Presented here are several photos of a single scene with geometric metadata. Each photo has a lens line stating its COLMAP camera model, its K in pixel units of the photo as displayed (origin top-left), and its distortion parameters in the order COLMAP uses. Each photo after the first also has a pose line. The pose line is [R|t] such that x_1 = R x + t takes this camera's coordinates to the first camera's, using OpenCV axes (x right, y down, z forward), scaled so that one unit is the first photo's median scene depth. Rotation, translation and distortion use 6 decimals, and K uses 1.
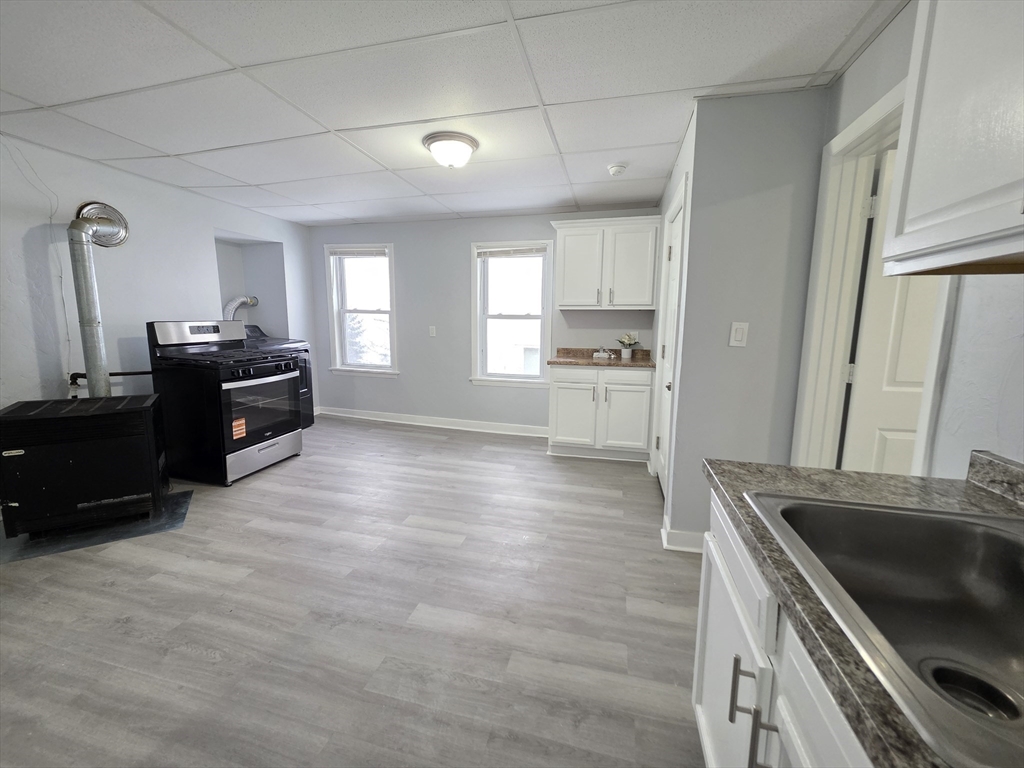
lens RADIAL K [[409.5, 0, 511.3], [0, 409.5, 378.6], [0, 0, 1]] dist [0.000557, -0.000129]
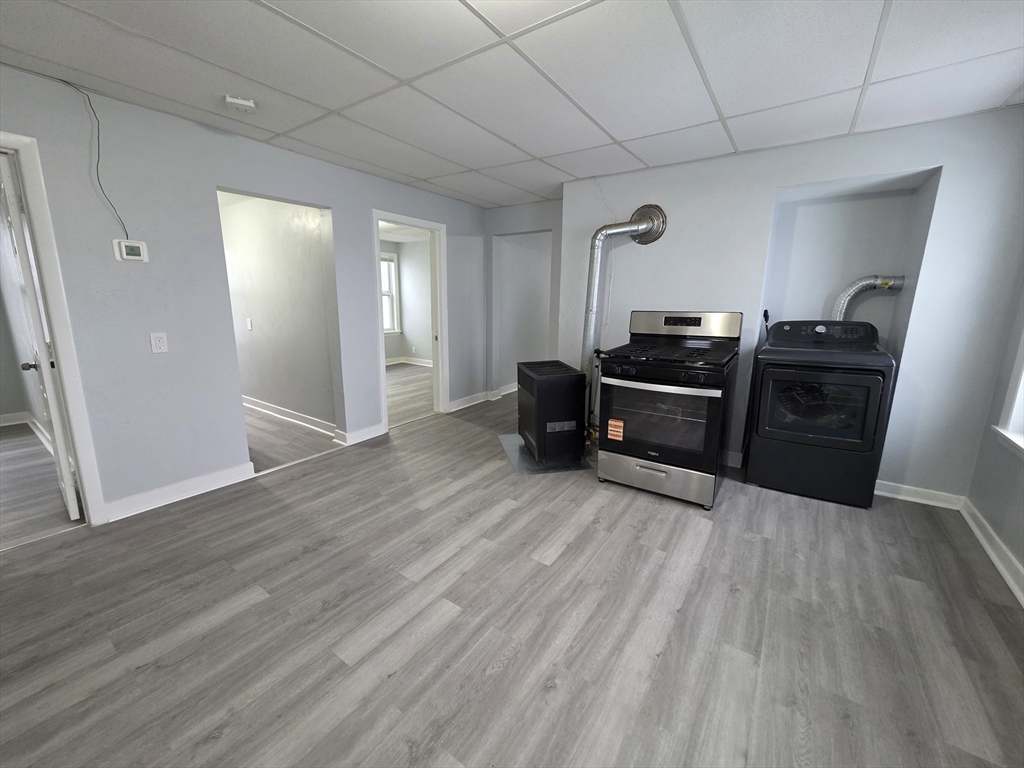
lens RADIAL K [[409.5, 0, 511.3], [0, 409.5, 378.6], [0, 0, 1]] dist [0.000557, -0.000129]
pose [[-0.356788, 0.161889, -0.920051, 0.279311], [-0.151532, 0.961798, 0.227997, -0.188077], [0.921814, 0.220764, -0.318627, 1.251629]]
